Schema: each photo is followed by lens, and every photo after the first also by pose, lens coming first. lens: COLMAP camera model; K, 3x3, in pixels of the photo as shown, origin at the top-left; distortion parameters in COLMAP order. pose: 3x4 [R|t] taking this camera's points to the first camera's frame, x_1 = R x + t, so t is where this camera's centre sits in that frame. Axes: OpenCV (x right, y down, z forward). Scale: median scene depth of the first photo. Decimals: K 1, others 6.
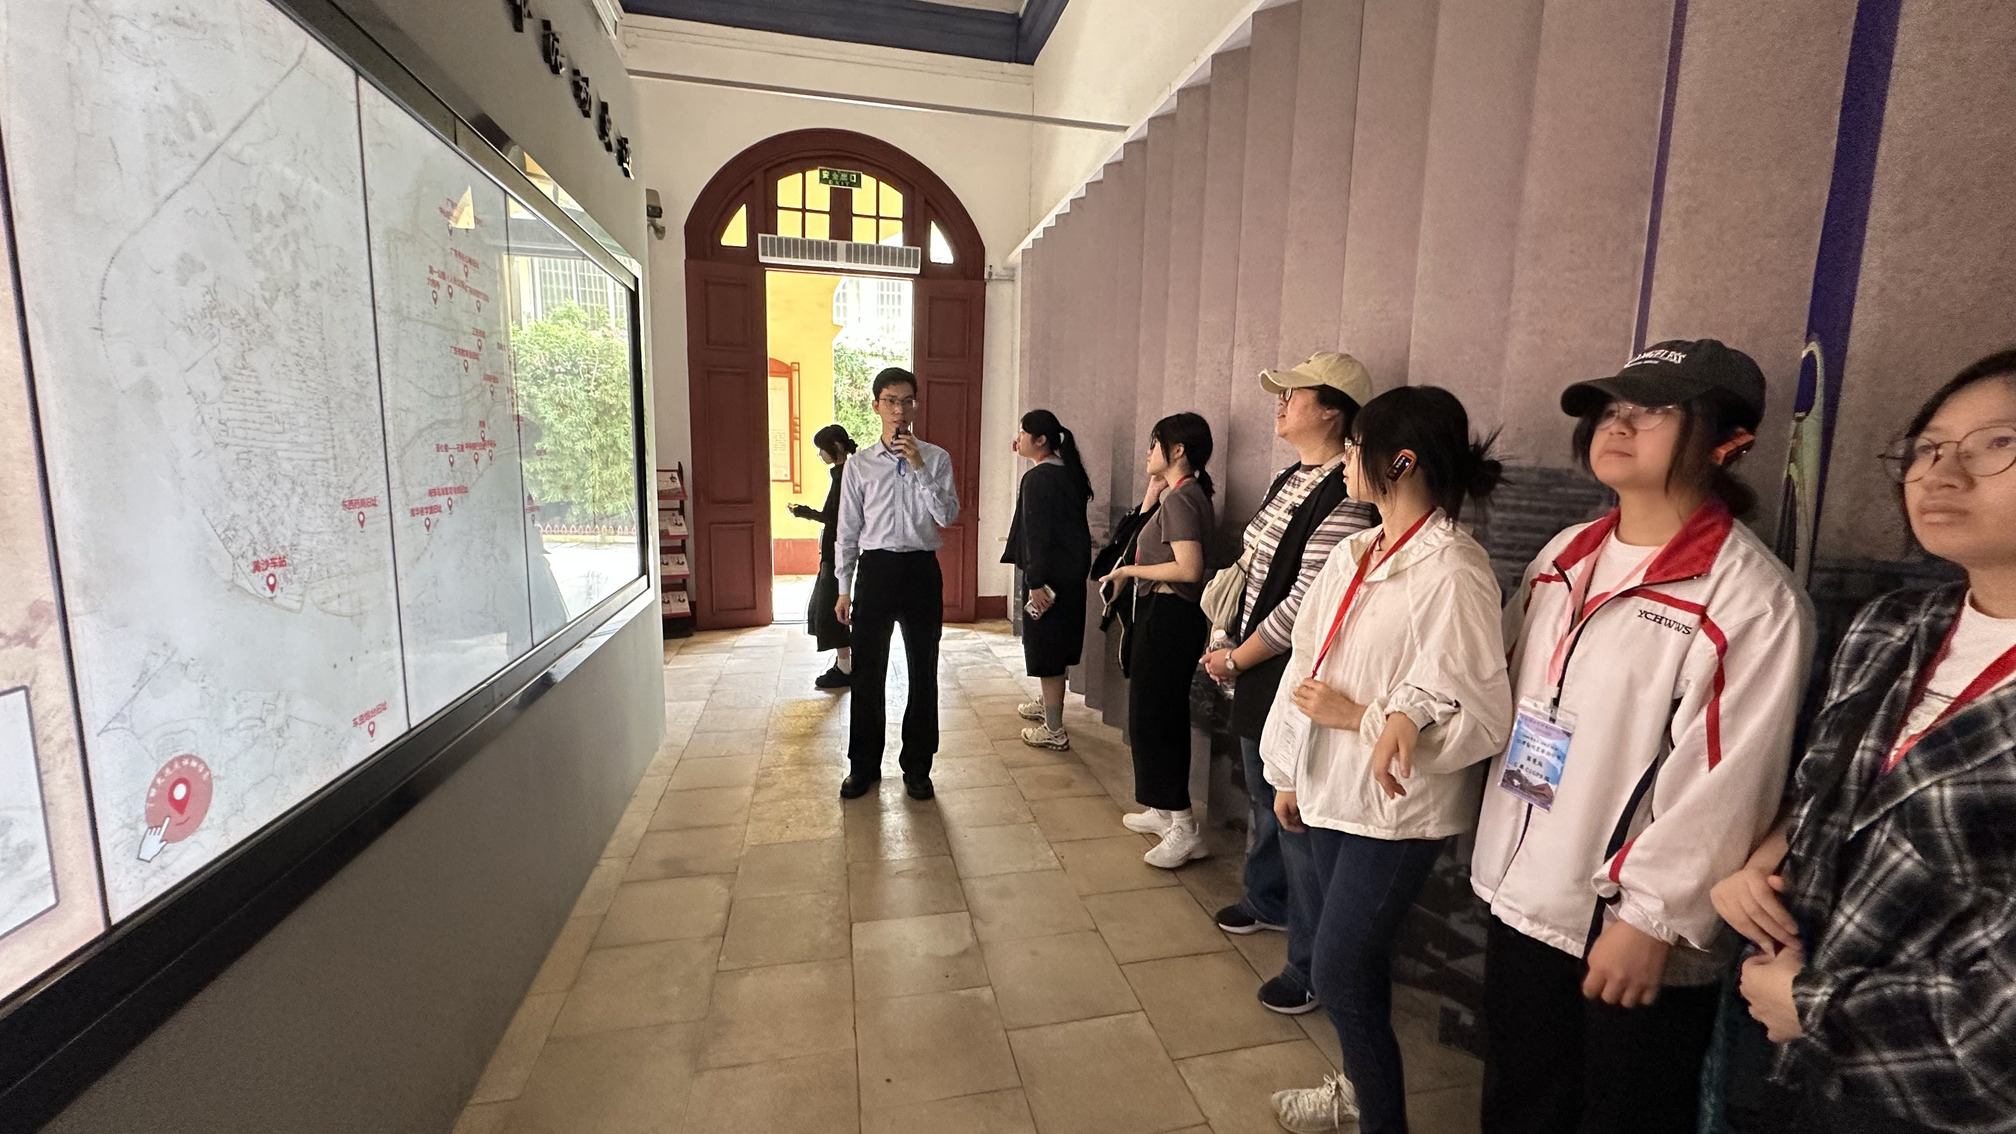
lens RADIAL K [[807.8, 0, 994.8], [0, 807.8, 578.6], [0, 0, 1]] dist [0.002581, -0.001896]
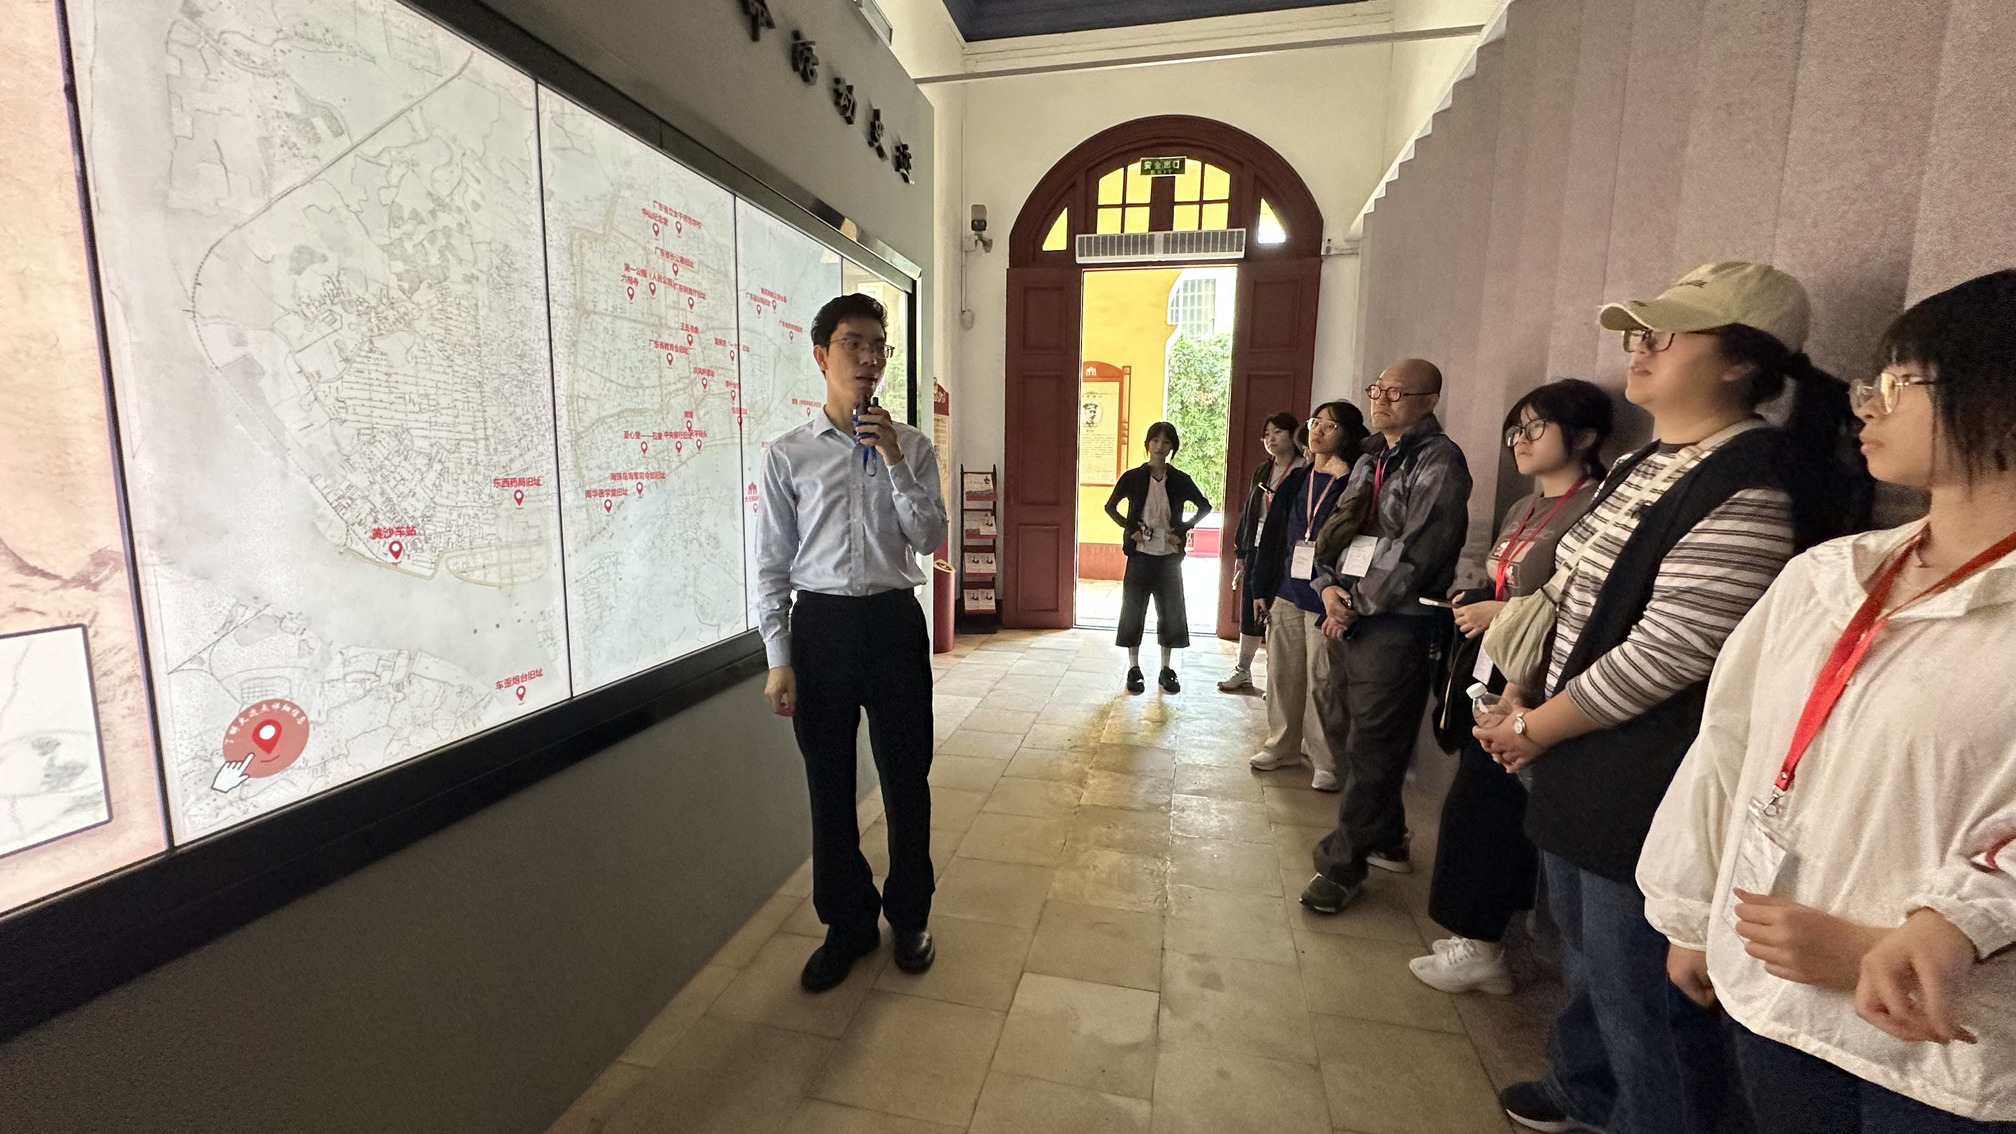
lens RADIAL K [[807.8, 0, 1006.7], [0, 807.8, 575.4], [0, 0, 1]] dist [0.002581, -0.001896]
pose [[0.909301, 0.051767, -0.412906, 0.210029], [-0.057991, 0.998314, -0.002547, -0.003450], [0.412078, 0.026261, 0.910770, 0.240603]]
